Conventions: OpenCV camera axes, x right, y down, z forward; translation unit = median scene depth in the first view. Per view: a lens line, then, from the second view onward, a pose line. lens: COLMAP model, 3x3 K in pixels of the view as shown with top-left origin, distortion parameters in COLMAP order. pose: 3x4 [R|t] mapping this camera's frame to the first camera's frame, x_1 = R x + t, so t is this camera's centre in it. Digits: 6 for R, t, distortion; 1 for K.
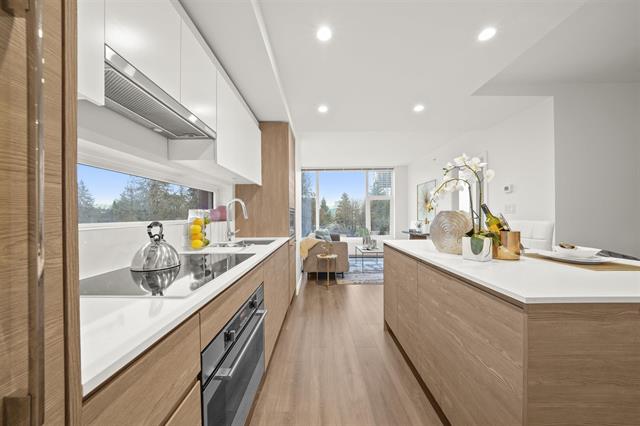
lens RADIAL K [[224.6, 0, 322.6], [0, 224.6, 215.6], [0, 0, 1]] dist [-0.015156, 0.000768]
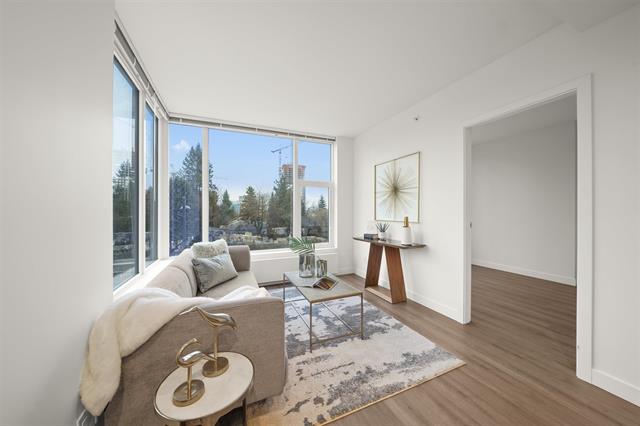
lens RADIAL K [[224.6, 0, 321.0], [0, 224.6, 212.2], [0, 0, 1]] dist [-0.015156, 0.000768]
pose [[0.919243, 0.002320, 0.393683, 0.094816], [-0.003932, 0.999987, 0.003288, -0.004472], [-0.393670, -0.004571, 0.919240, 1.560942]]
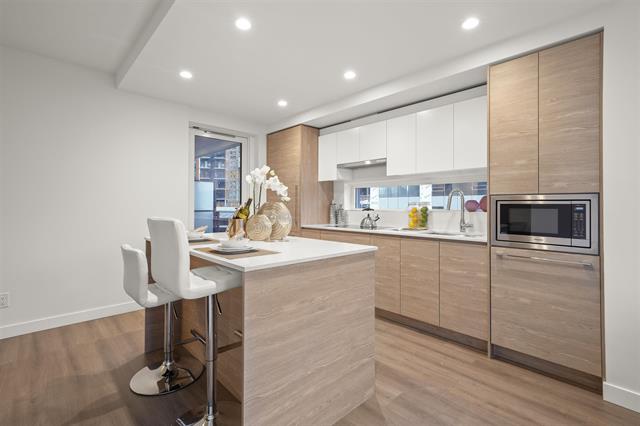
lens RADIAL K [[296.2, 0, 322.0], [0, 296.2, 207.9], [0, 0, 1]] dist [-0.000128, 0.000398]
pose [[-0.730653, 0.006237, -0.682720, 1.250278], [-0.000348, 0.999955, 0.009508, -0.007968], [0.682749, 0.007184, -0.730618, 2.014458]]
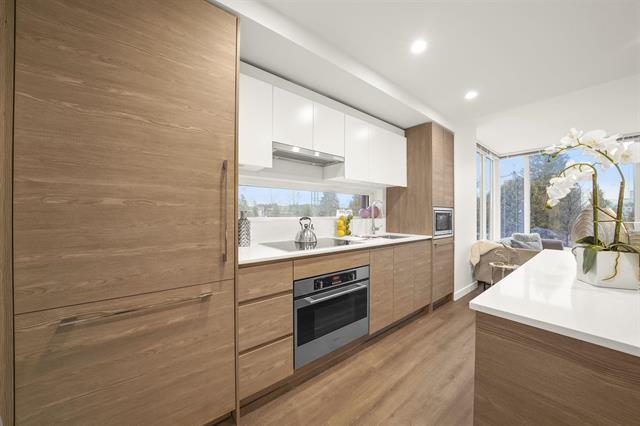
lens RADIAL K [[224.6, 0, 312.8], [0, 224.6, 214.5], [0, 0, 1]] dist [-0.015156, 0.000768]
pose [[0.607680, 0.009052, -0.794130, 0.499574], [-0.006085, 0.999959, 0.006741, -0.004861], [0.794158, 0.000736, 0.607710, -0.049999]]
